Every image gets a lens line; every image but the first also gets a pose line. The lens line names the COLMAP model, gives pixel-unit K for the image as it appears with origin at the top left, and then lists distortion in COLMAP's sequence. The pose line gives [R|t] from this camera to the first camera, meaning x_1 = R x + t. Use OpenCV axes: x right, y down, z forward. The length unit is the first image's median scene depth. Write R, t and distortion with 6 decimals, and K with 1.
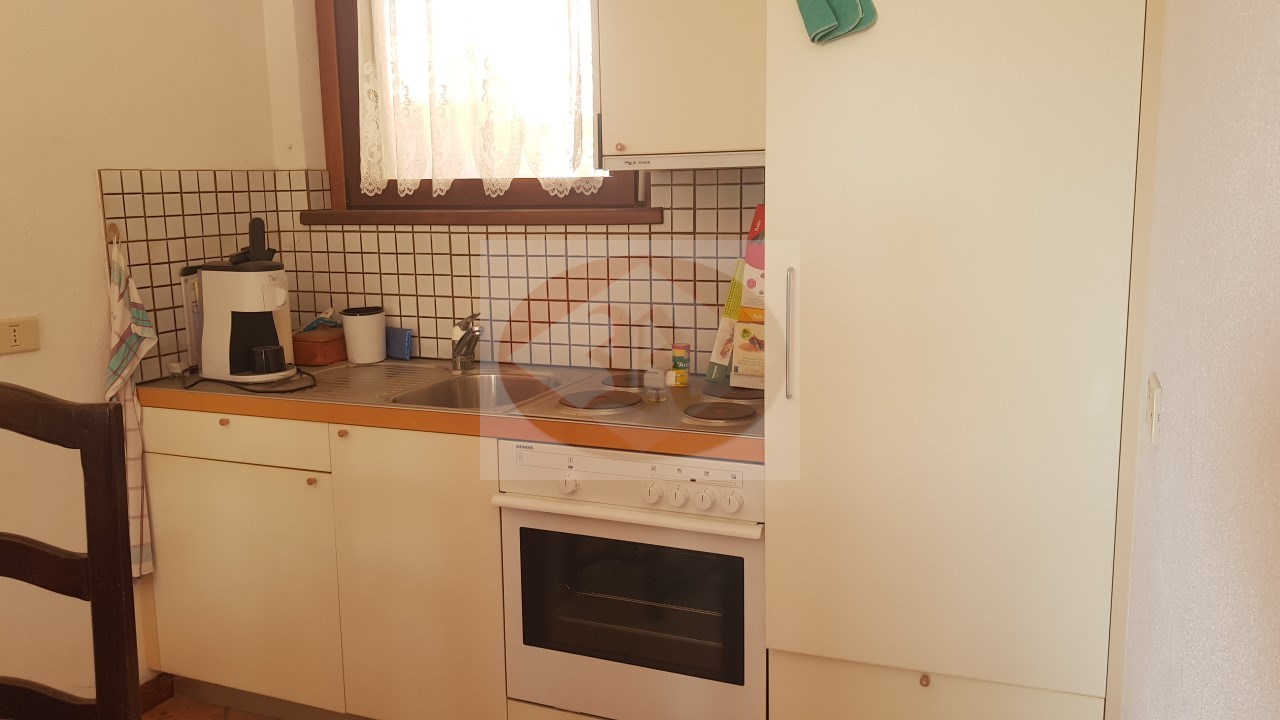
lens RADIAL K [[1000.9, 0, 640.0], [0, 1000.9, 360.0], [0, 0, 1]] dist [0.095079, -0.179587]
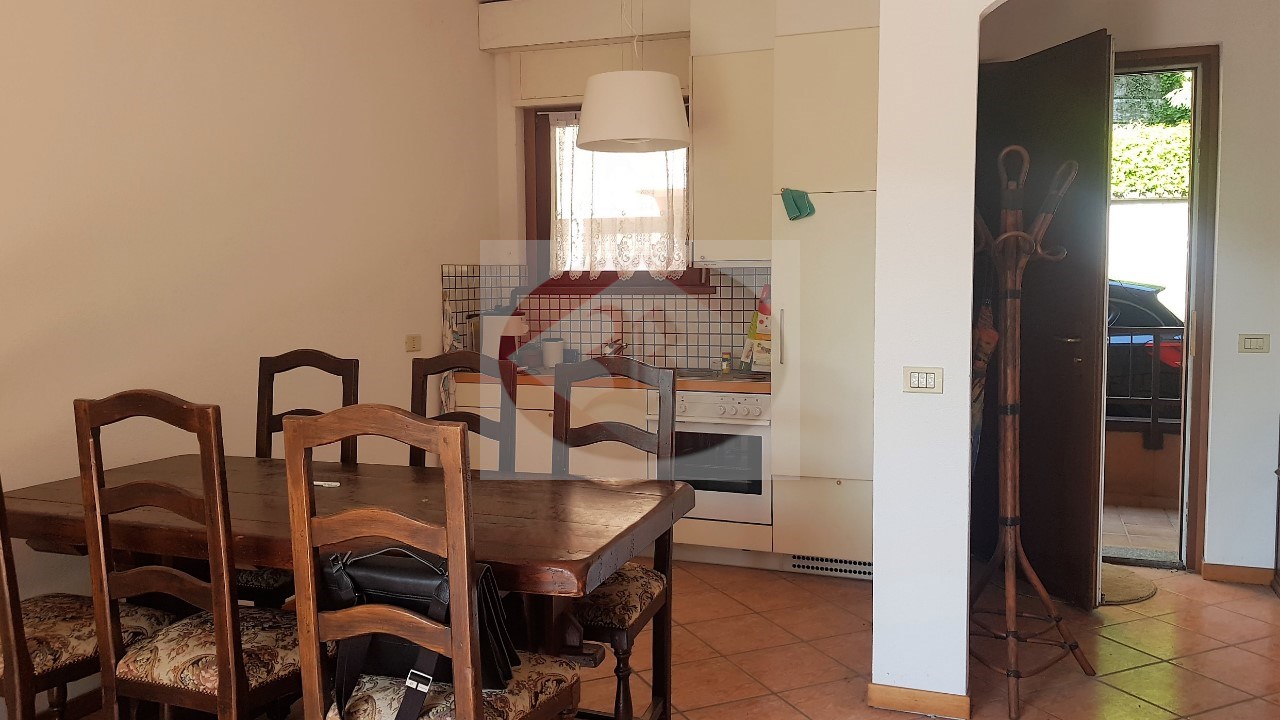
lens RADIAL K [[1000.9, 0, 640.0], [0, 1000.9, 360.0], [0, 0, 1]] dist [0.095079, -0.179587]
pose [[0.999764, 0.008737, 0.019910, -0.167674], [-0.006962, 0.996134, -0.087567, 0.171650], [-0.020598, 0.087408, 0.995960, -0.976139]]
